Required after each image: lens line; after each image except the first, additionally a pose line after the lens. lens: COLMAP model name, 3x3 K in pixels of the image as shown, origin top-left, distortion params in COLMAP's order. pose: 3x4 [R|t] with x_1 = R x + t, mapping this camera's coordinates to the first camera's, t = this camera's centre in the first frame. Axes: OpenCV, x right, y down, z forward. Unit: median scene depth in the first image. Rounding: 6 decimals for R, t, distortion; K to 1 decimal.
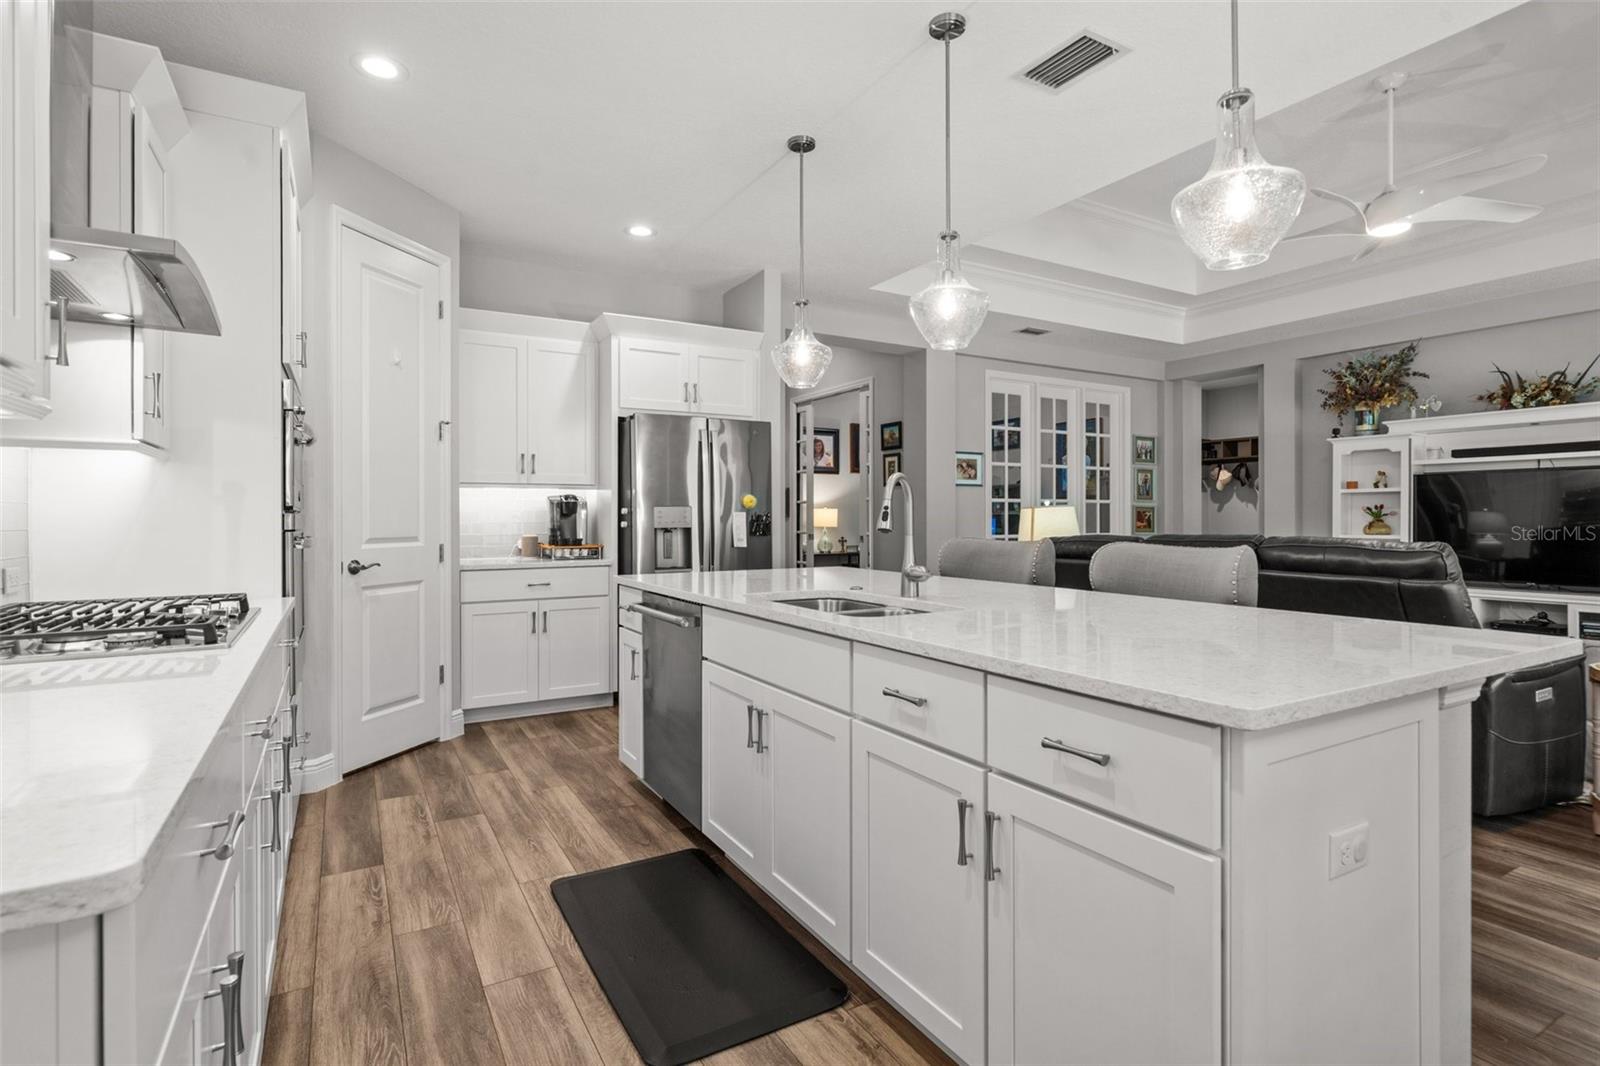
lens RADIAL K [[795.9, 0, 812.7], [0, 795.9, 519.8], [0, 0, 1]] dist [0.006059, 0.001285]
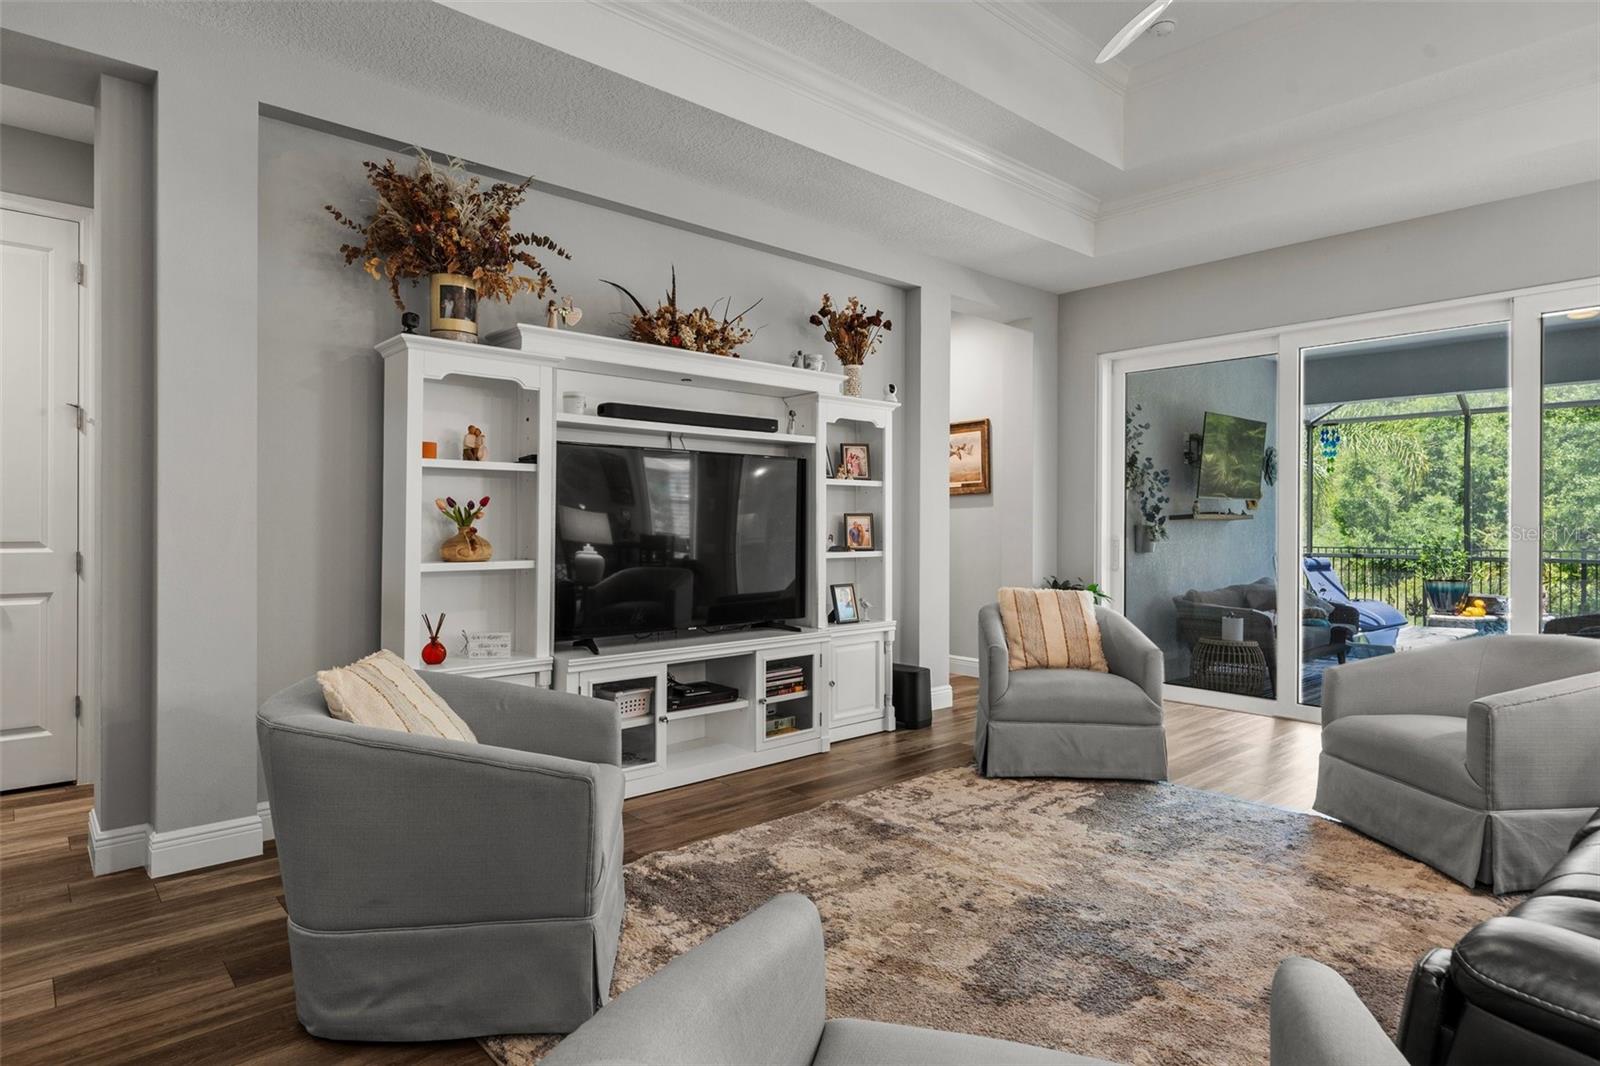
lens RADIAL K [[876.3, 0, 806.5], [0, 876.3, 520.7], [0, 0, 1]] dist [-0.002904, -0.000952]
pose [[-0.190723, 0.005682, 0.981627, 0.176875], [0.000927, 0.999984, -0.005608, -0.001592], [-0.981643, -0.000159, -0.190725, 0.973819]]
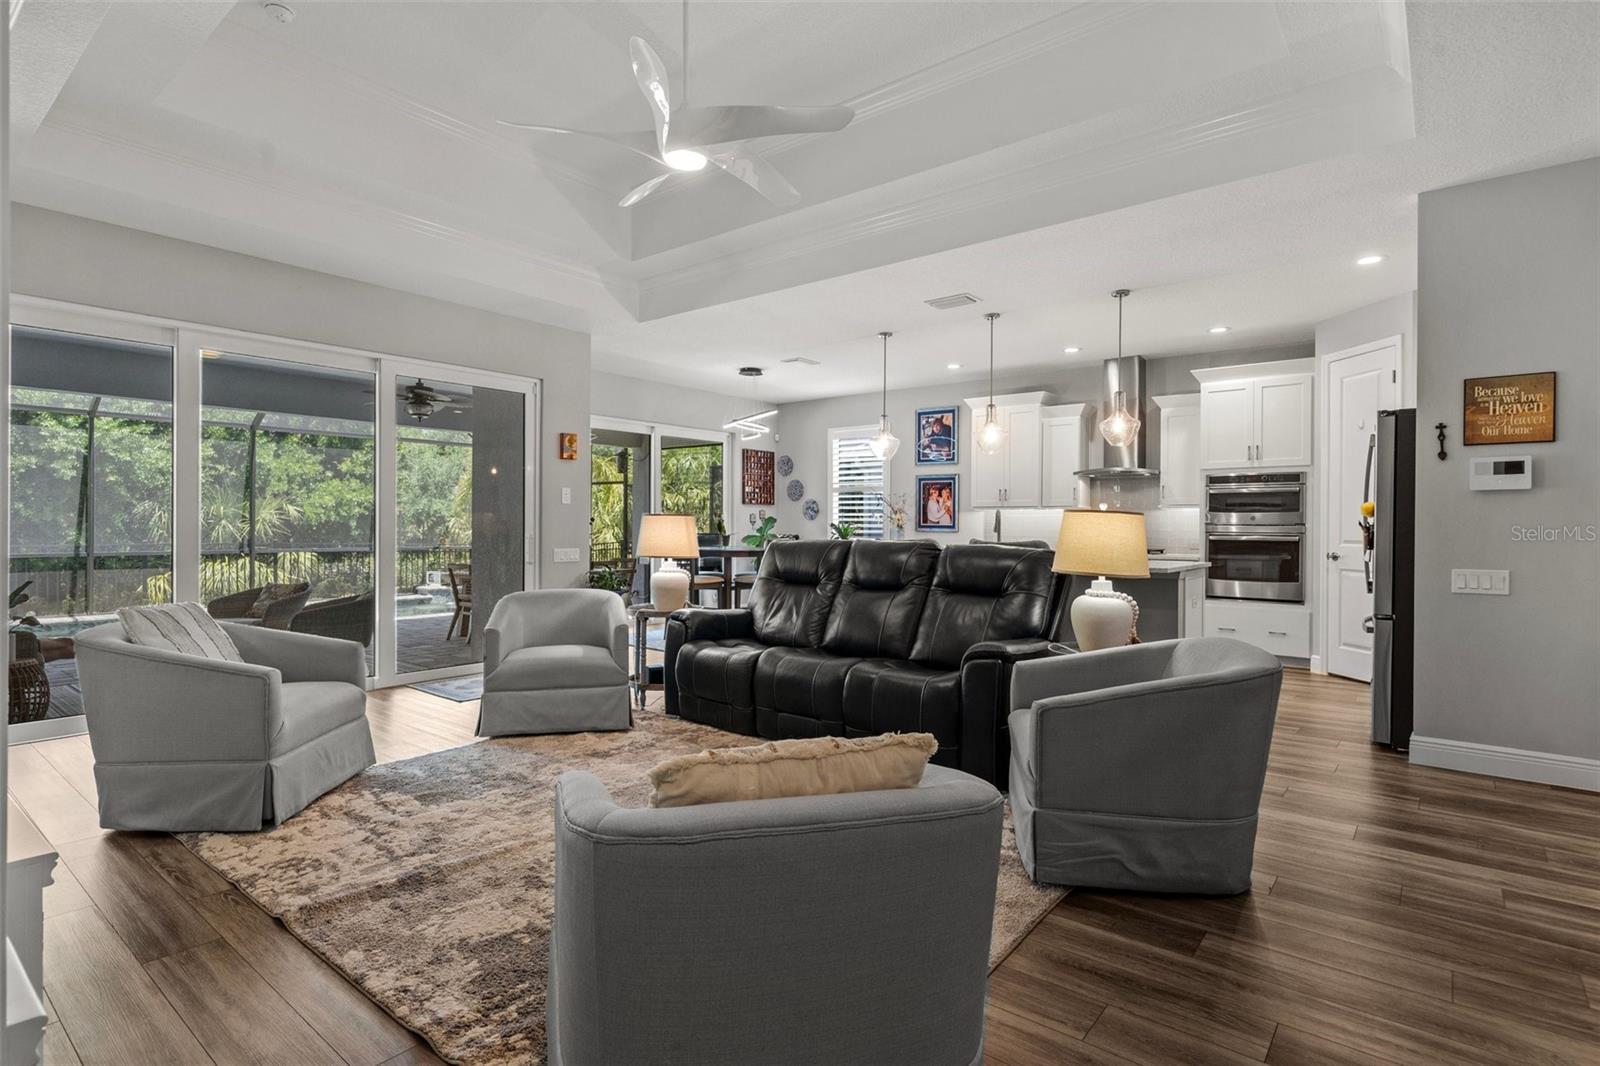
lens RADIAL K [[799.8, 0, 794.6], [0, 799.8, 527.2], [0, 0, 1]] dist [0.005017, -0.000102]
pose [[-0.940650, -0.002012, -0.339373, 0.639044], [-0.004062, 0.999978, 0.005330, -0.004786], [0.339355, 0.006393, -0.940637, 1.281870]]
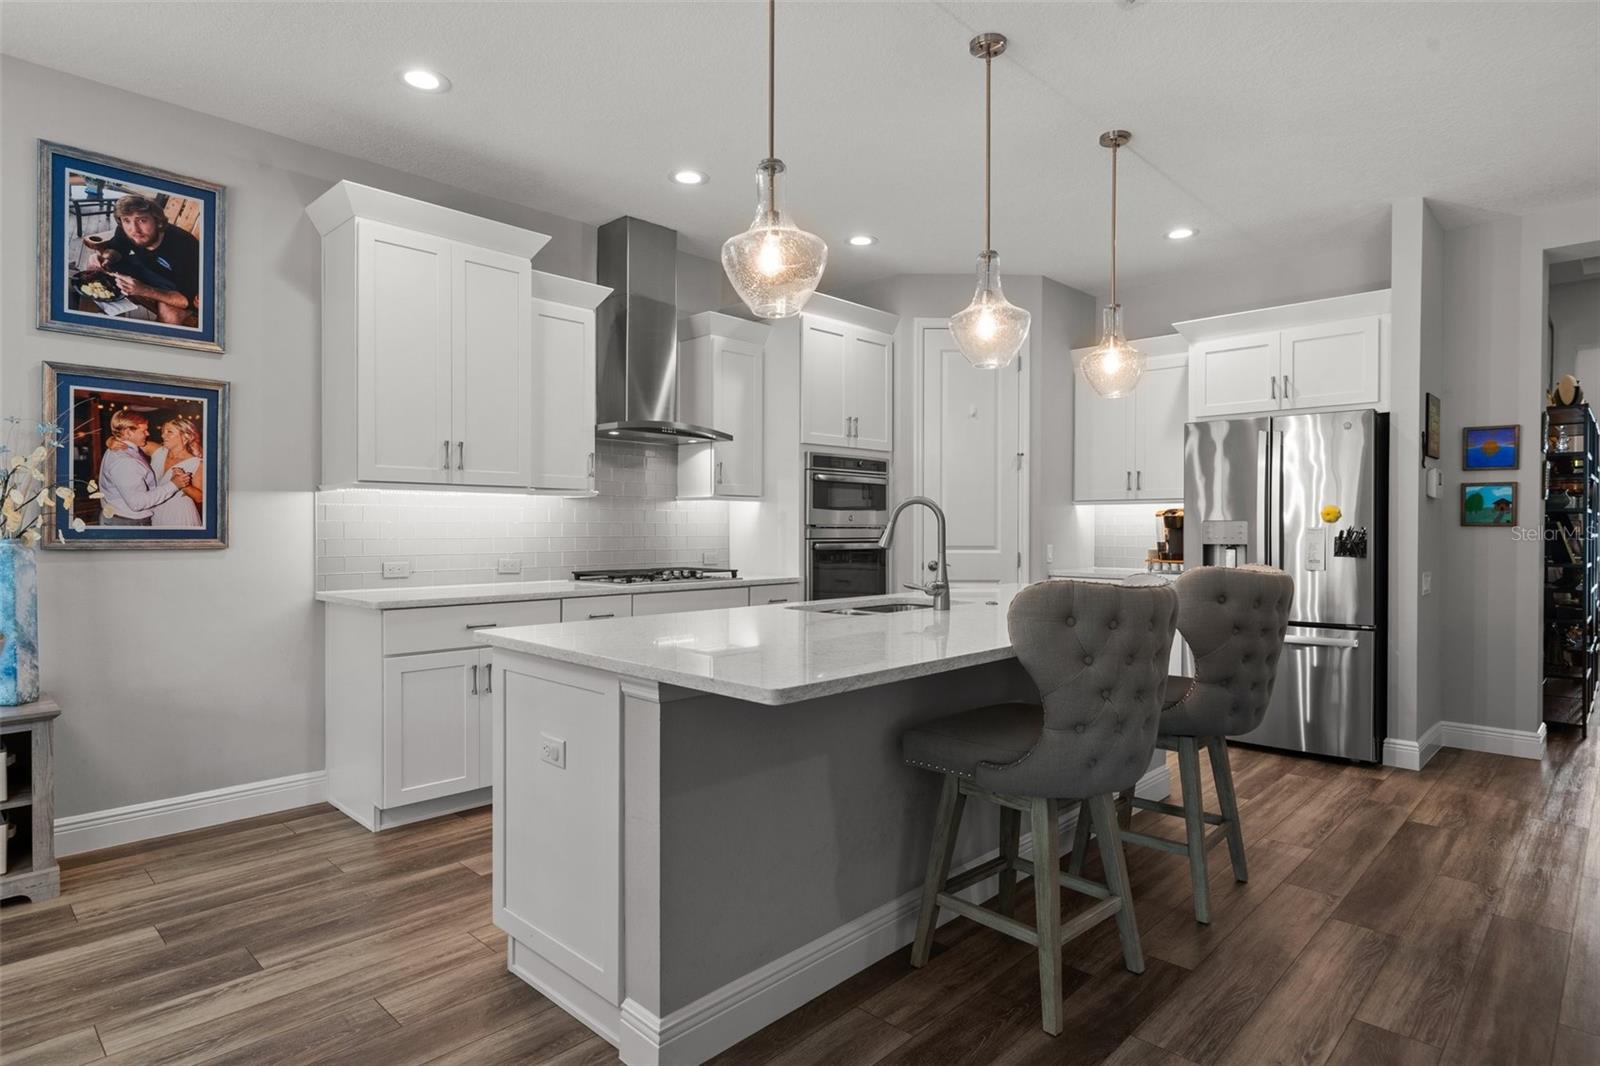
lens RADIAL K [[866.3, 0, 815.4], [0, 866.3, 534.0], [0, 0, 1]] dist [-0.001702, -0.000885]
pose [[0.272139, 0.010223, -0.962204, 0.494085], [-0.004603, 0.999946, 0.009322, -0.006036], [0.962247, 0.001893, 0.272171, 0.212890]]
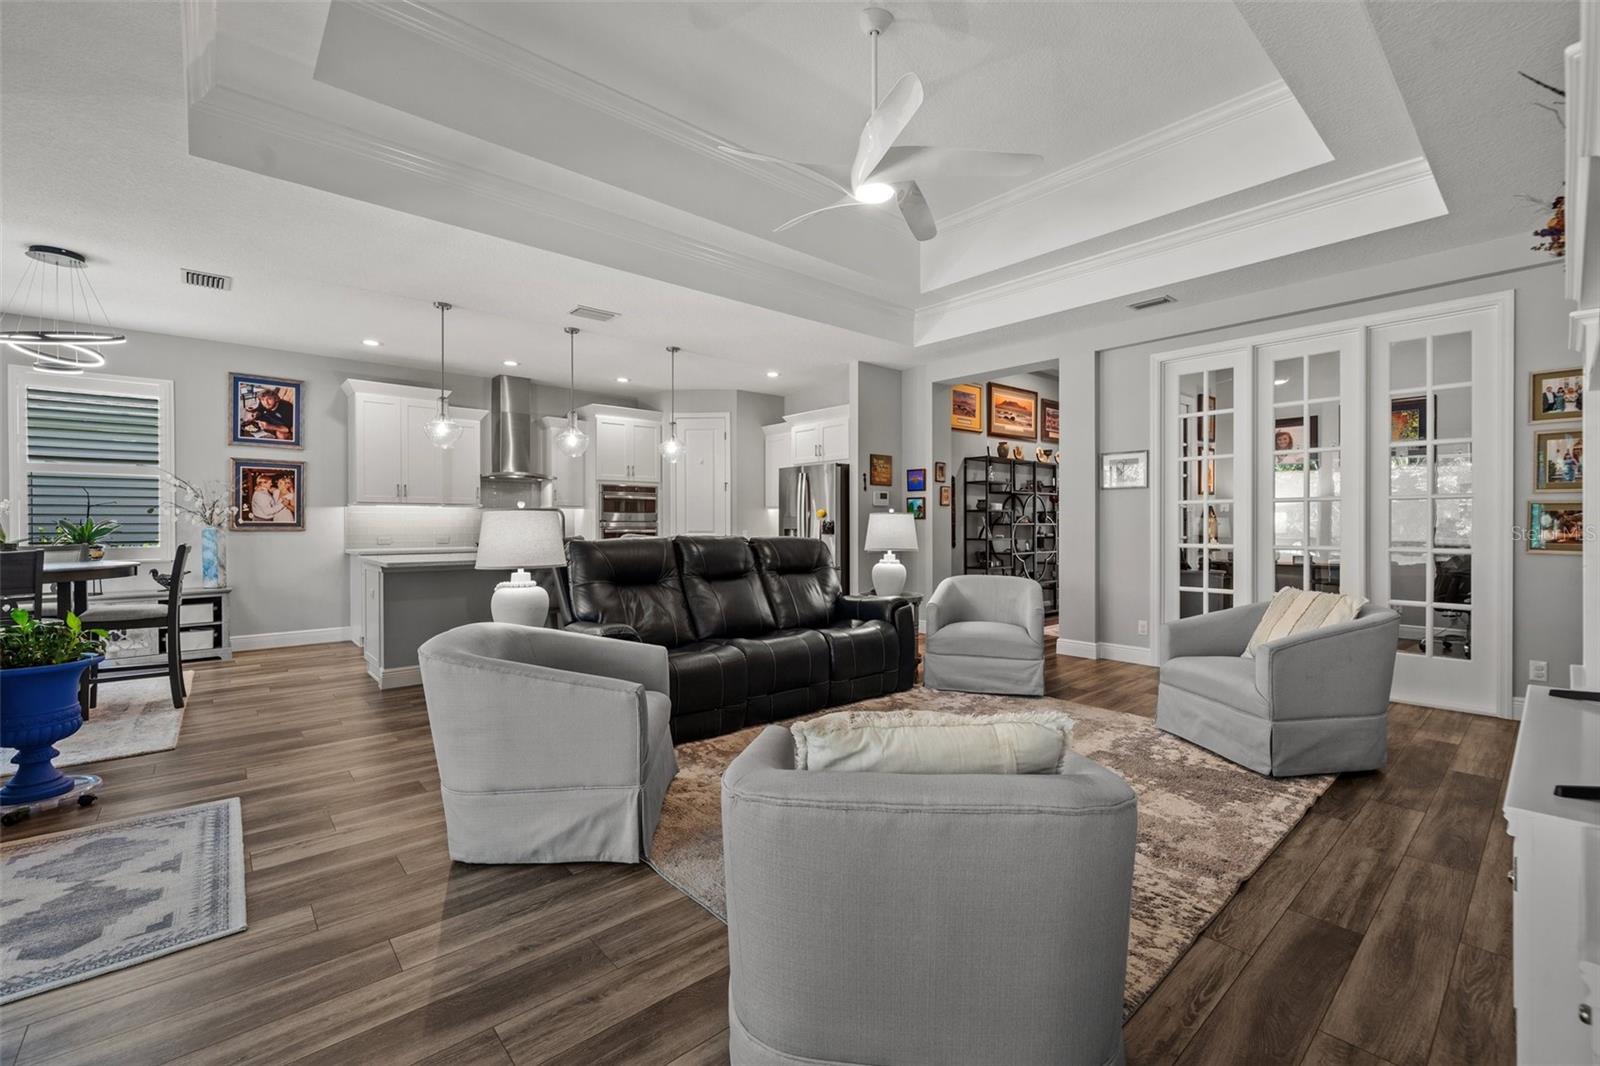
lens RADIAL K [[680.0, 0, 807.5], [0, 680.0, 525.1], [0, 0, 1]] dist [0.003838, -0.000584]
pose [[0.184806, 0.004330, -0.982765, 1.036936], [-0.000832, 0.999991, 0.004249, -0.003600], [0.982775, 0.000033, 0.184808, 0.569373]]
